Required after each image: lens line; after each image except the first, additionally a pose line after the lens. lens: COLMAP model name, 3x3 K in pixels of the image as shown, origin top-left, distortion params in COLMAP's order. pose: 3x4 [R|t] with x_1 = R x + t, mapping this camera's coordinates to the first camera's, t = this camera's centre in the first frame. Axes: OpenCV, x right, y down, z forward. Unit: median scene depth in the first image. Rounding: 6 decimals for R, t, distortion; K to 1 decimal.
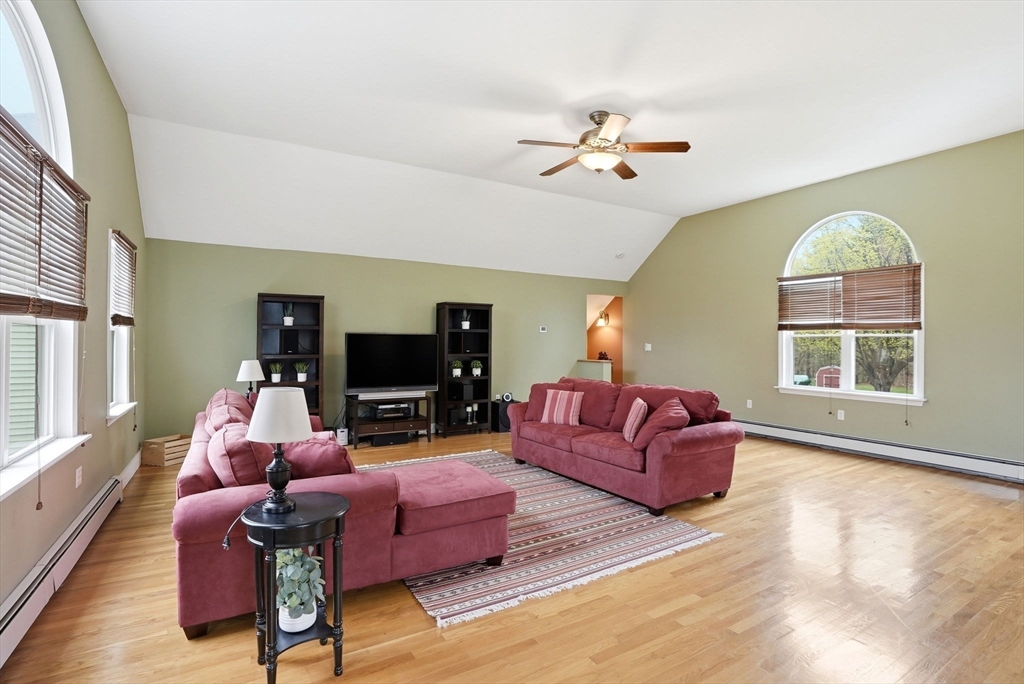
lens RADIAL K [[478.1, 0, 519.9], [0, 478.1, 341.2], [0, 0, 1]] dist [-0.029669, -0.000070]
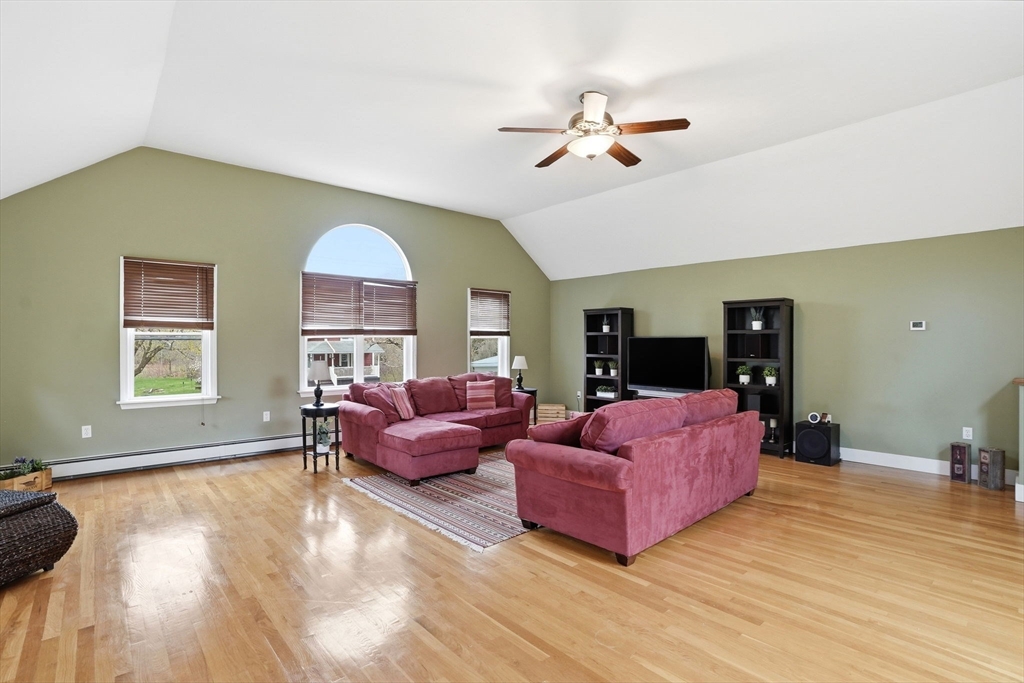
lens RADIAL K [[478.1, 0, 519.9], [0, 478.1, 340.7], [0, 0, 1]] dist [-0.029669, -0.000070]
pose [[0.204924, -0.013454, -0.978685, 1.039007], [-0.002900, 0.999893, -0.014353, 0.012510], [0.978774, 0.005779, 0.204863, 0.684562]]
